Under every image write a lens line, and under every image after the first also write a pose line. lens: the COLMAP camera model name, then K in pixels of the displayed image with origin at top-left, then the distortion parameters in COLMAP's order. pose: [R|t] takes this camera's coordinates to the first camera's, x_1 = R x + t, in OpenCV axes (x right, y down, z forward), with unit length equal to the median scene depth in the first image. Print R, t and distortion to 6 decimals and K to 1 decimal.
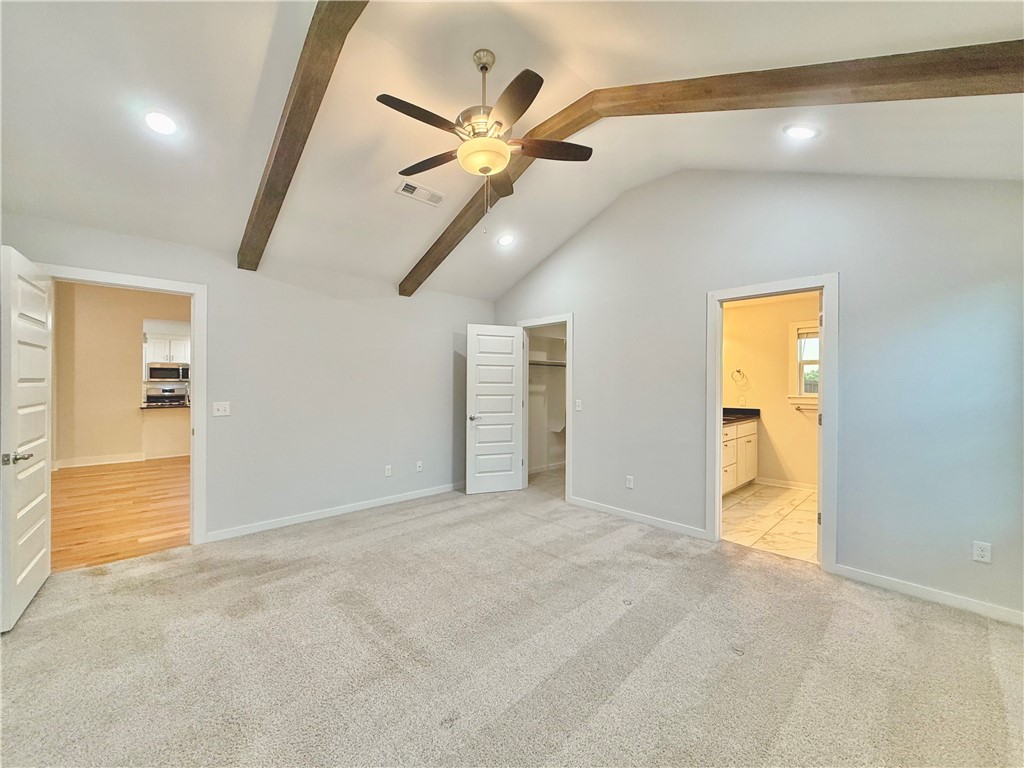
lens RADIAL K [[409.5, 0, 512.0], [0, 409.5, 384.0], [0, 0, 1]] dist [0.001690, -0.000104]
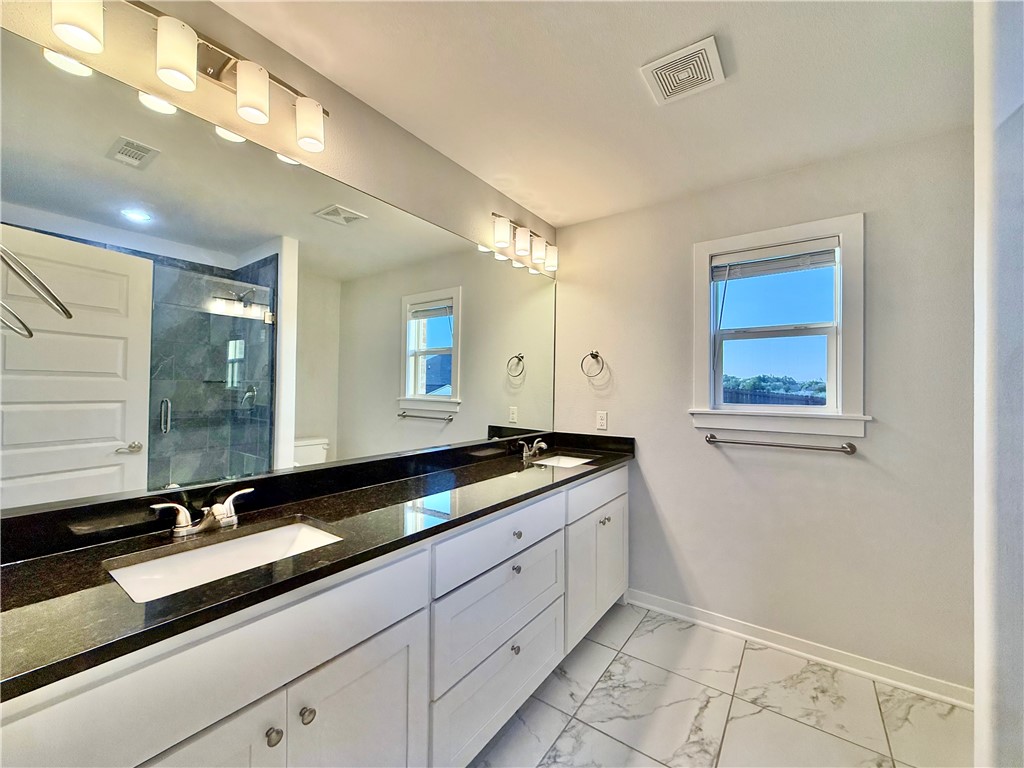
lens RADIAL K [[409.5, 0, 512.0], [0, 409.5, 384.0], [0, 0, 1]] dist [0.001690, -0.000104]
pose [[0.980672, 0.013114, 0.195221, 0.367292], [-0.010572, 0.999845, -0.014056, 0.008743], [-0.195375, 0.011720, 0.980659, 0.557118]]
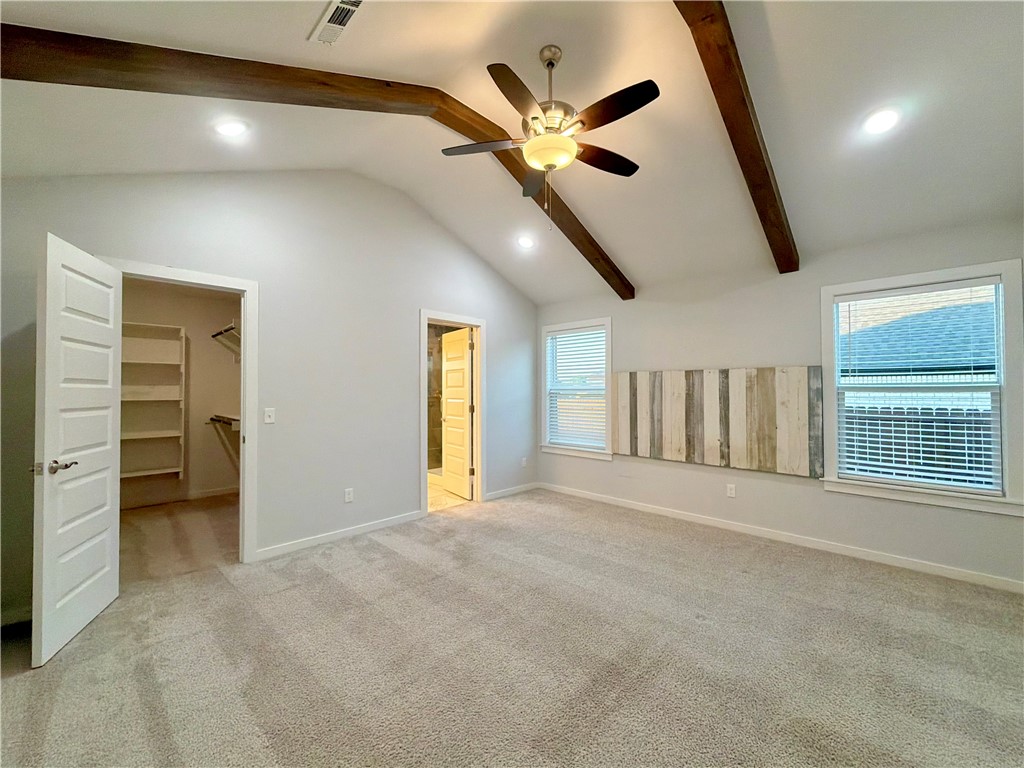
lens RADIAL K [[409.5, 0, 512.0], [0, 409.5, 384.0], [0, 0, 1]] dist [0.001690, -0.000104]
pose [[-0.034617, 0.014155, 0.999300, -0.767860], [0.006333, 0.999883, -0.013944, 0.013959], [-0.999381, 0.005846, -0.034702, 0.831070]]
